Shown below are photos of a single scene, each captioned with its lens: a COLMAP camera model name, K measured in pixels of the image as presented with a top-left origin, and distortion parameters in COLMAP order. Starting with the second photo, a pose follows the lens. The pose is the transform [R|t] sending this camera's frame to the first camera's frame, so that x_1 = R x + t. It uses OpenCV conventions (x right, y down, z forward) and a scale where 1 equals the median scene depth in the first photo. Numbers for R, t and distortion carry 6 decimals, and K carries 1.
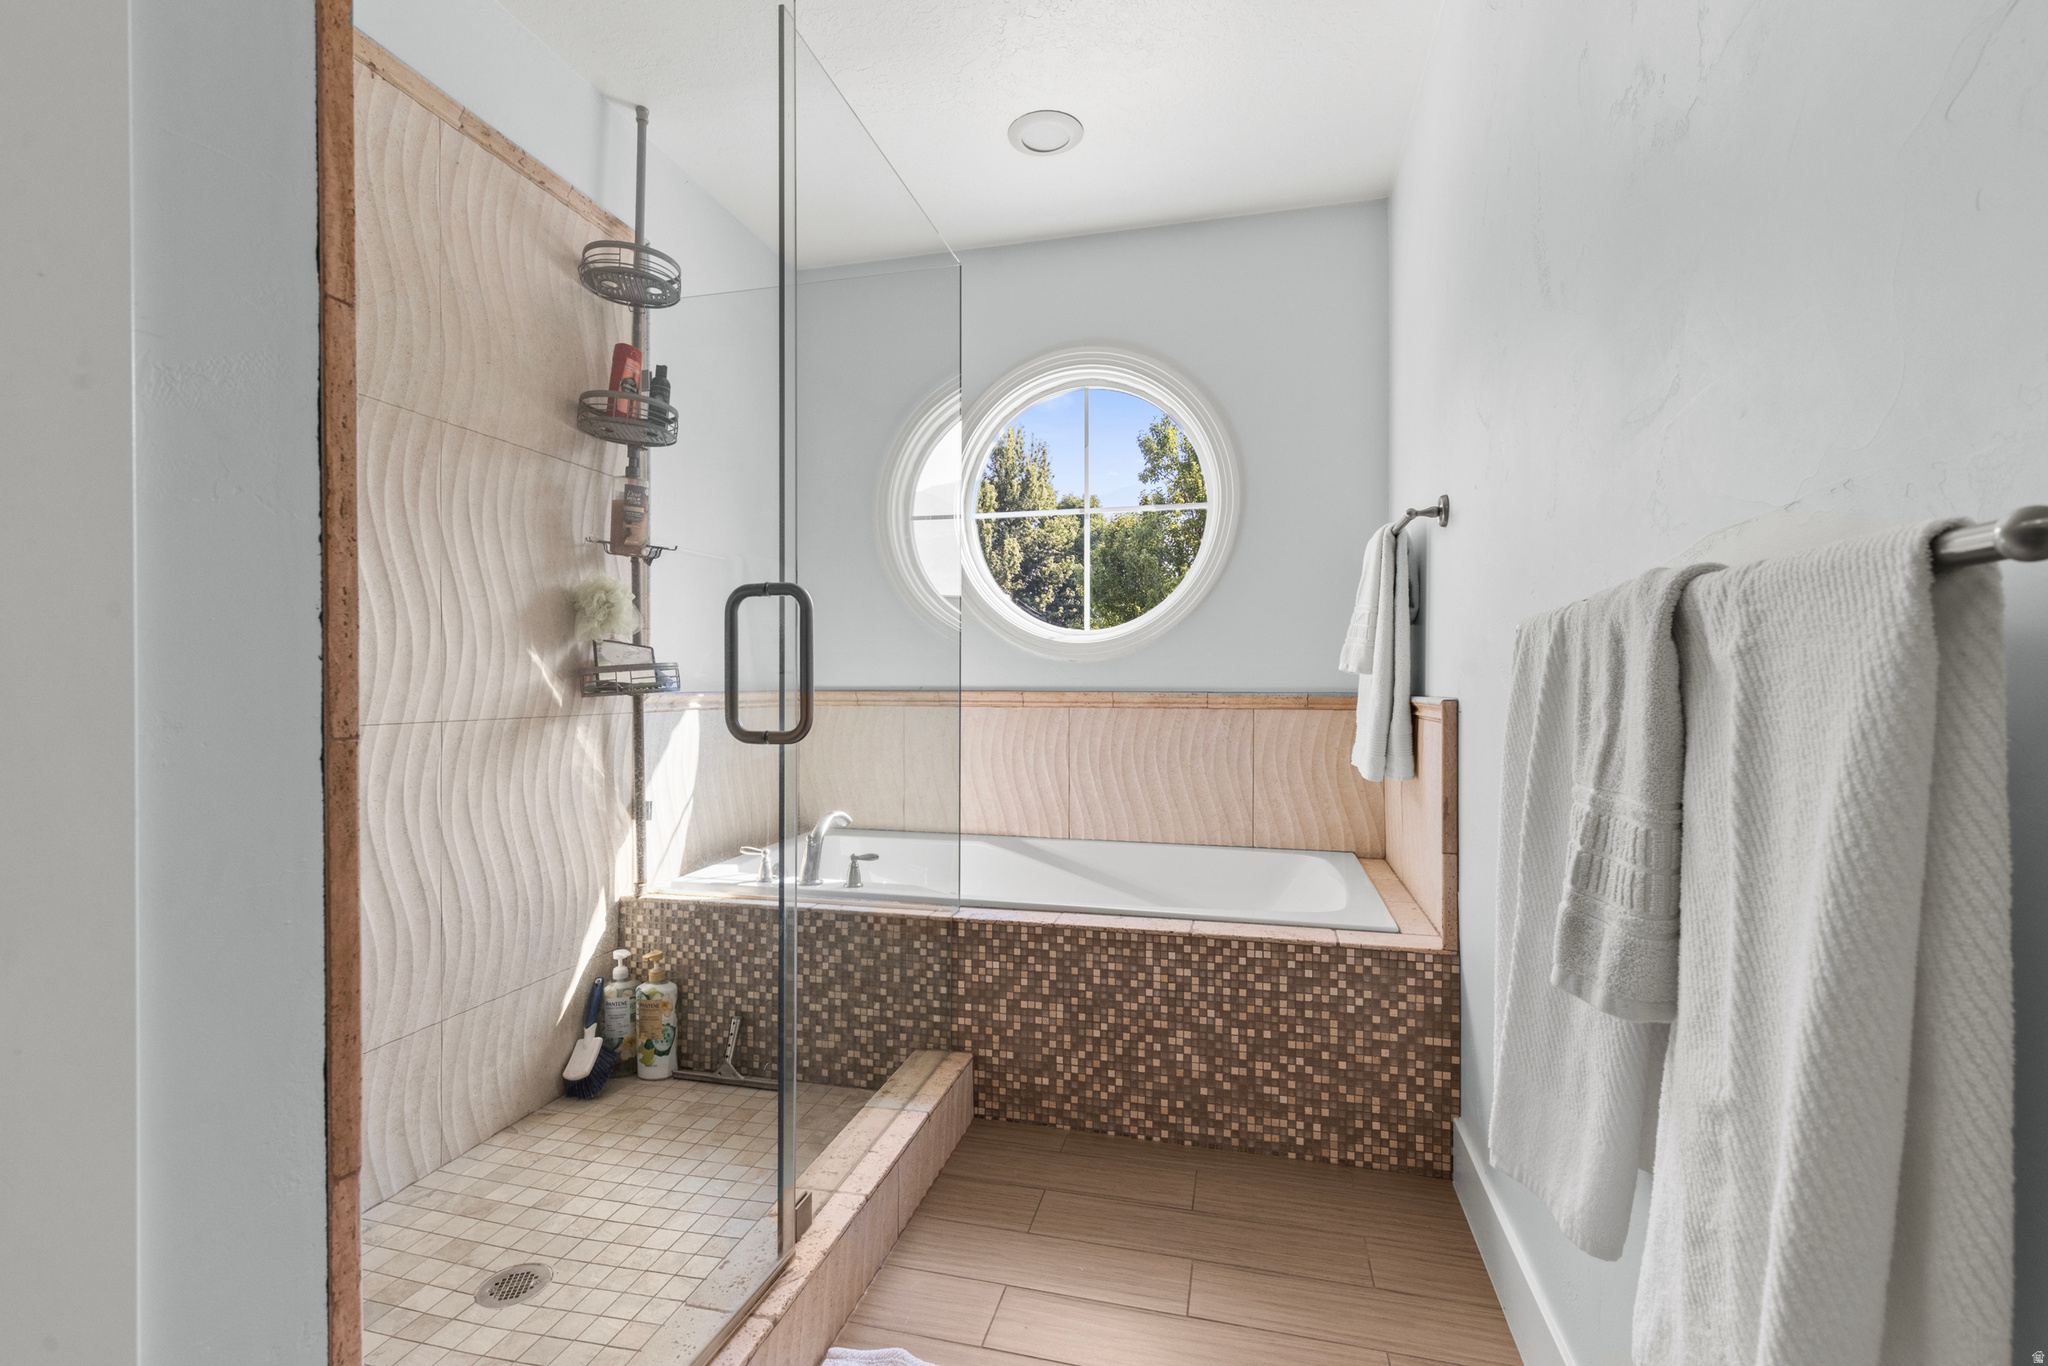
lens RADIAL K [[834.6, 0, 1033.2], [0, 834.6, 680.3], [0, 0, 1]] dist [0.001273, -0.000062]
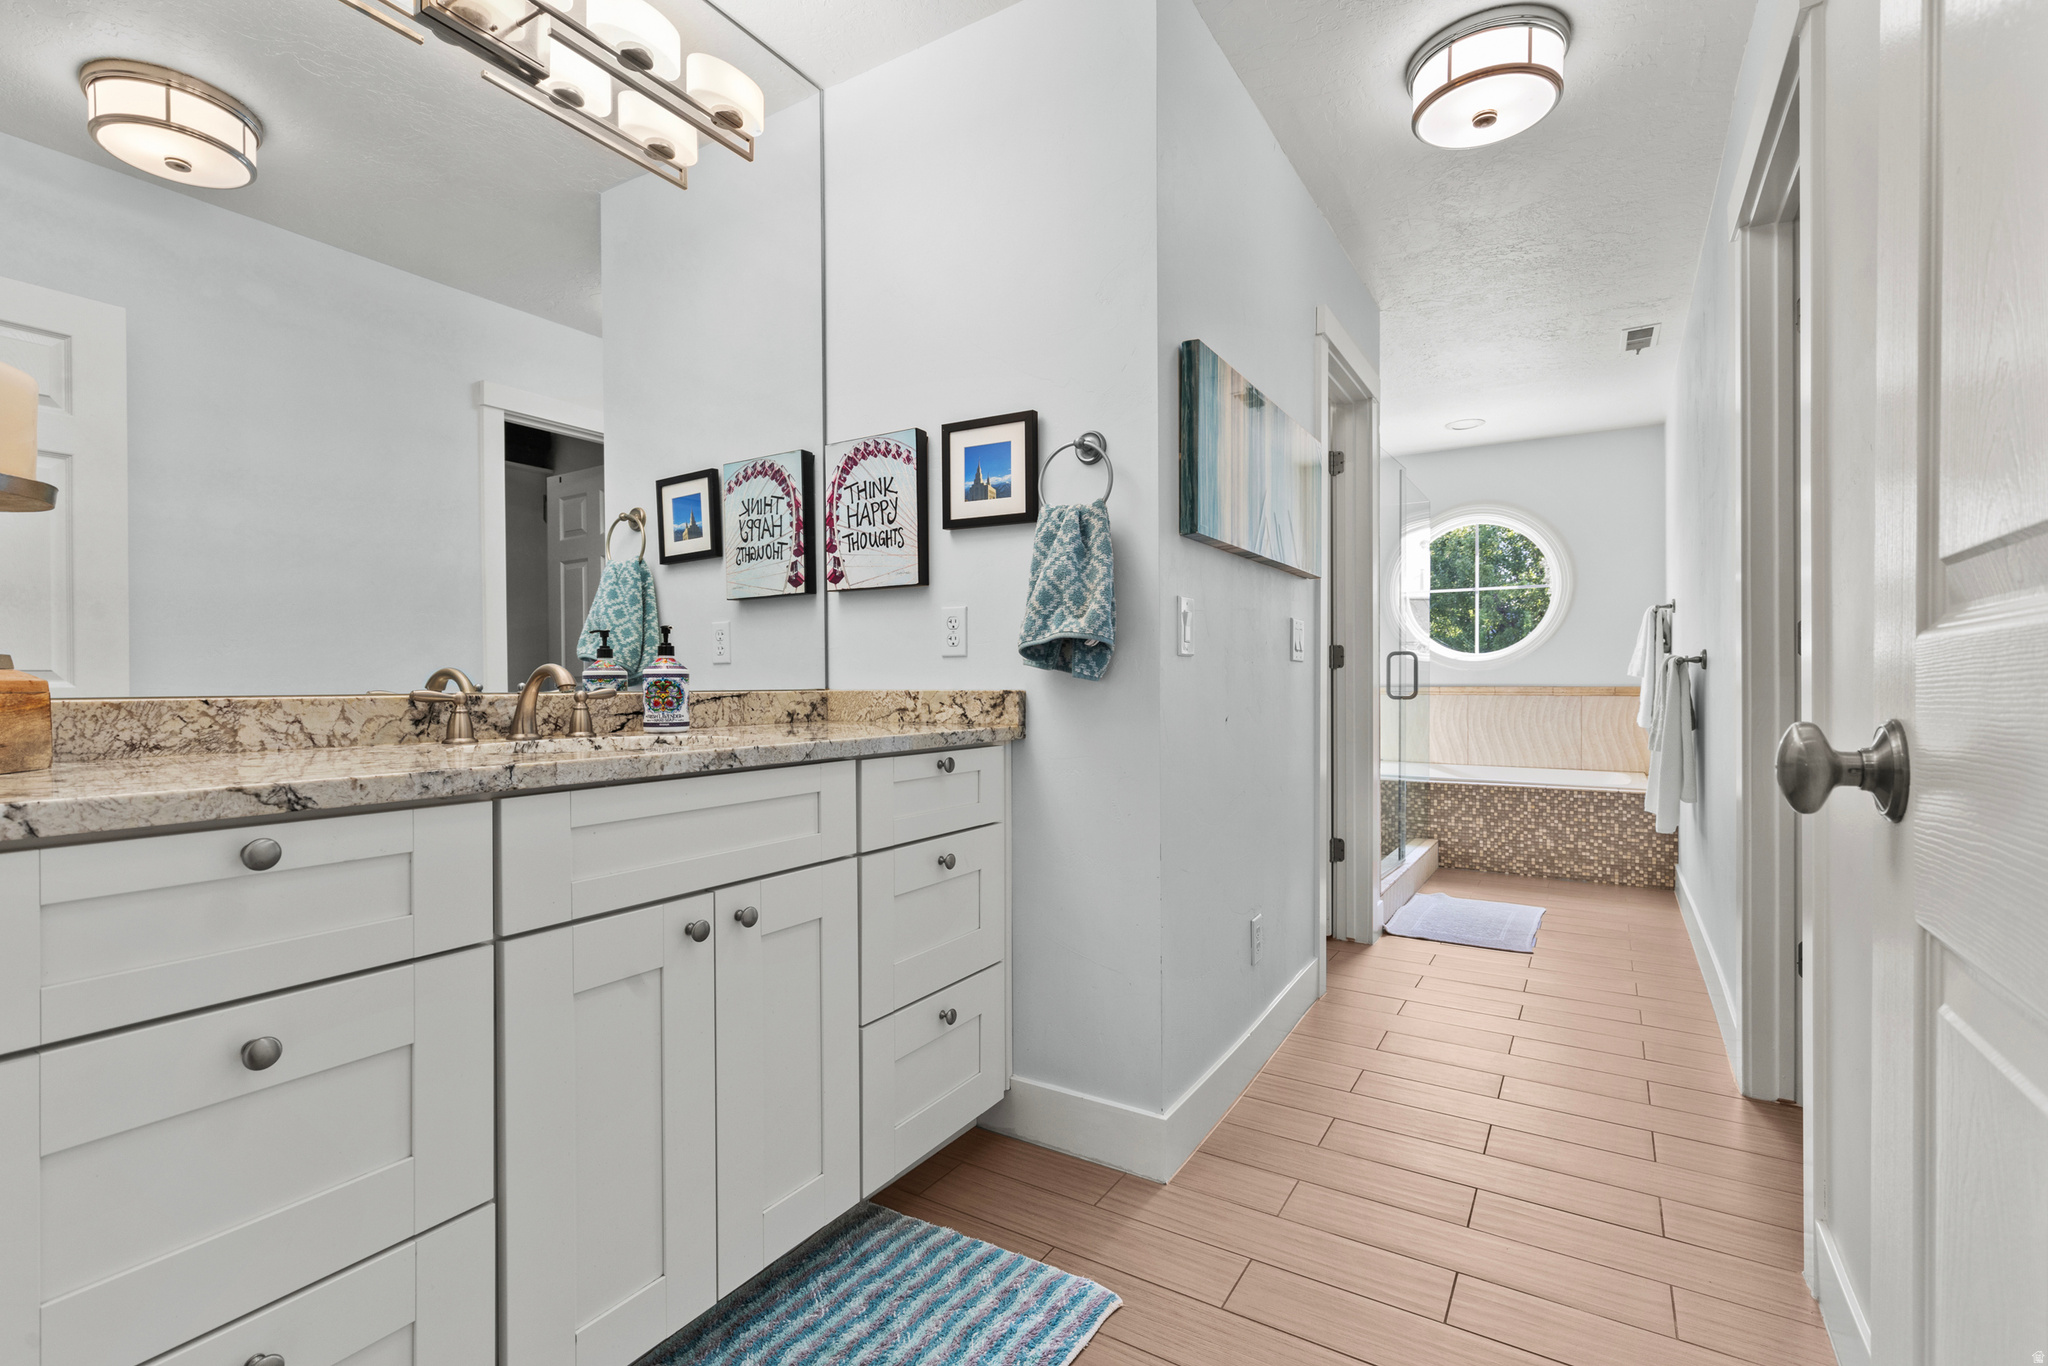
lens RADIAL K [[834.6, 0, 1015.7], [0, 834.6, 680.7], [0, 0, 1]] dist [0.001273, -0.000062]
pose [[0.935982, -0.001369, -0.352044, -0.378617], [0.001286, 0.999999, -0.000470, -0.000561], [0.352044, -0.000013, 0.935983, -1.716272]]
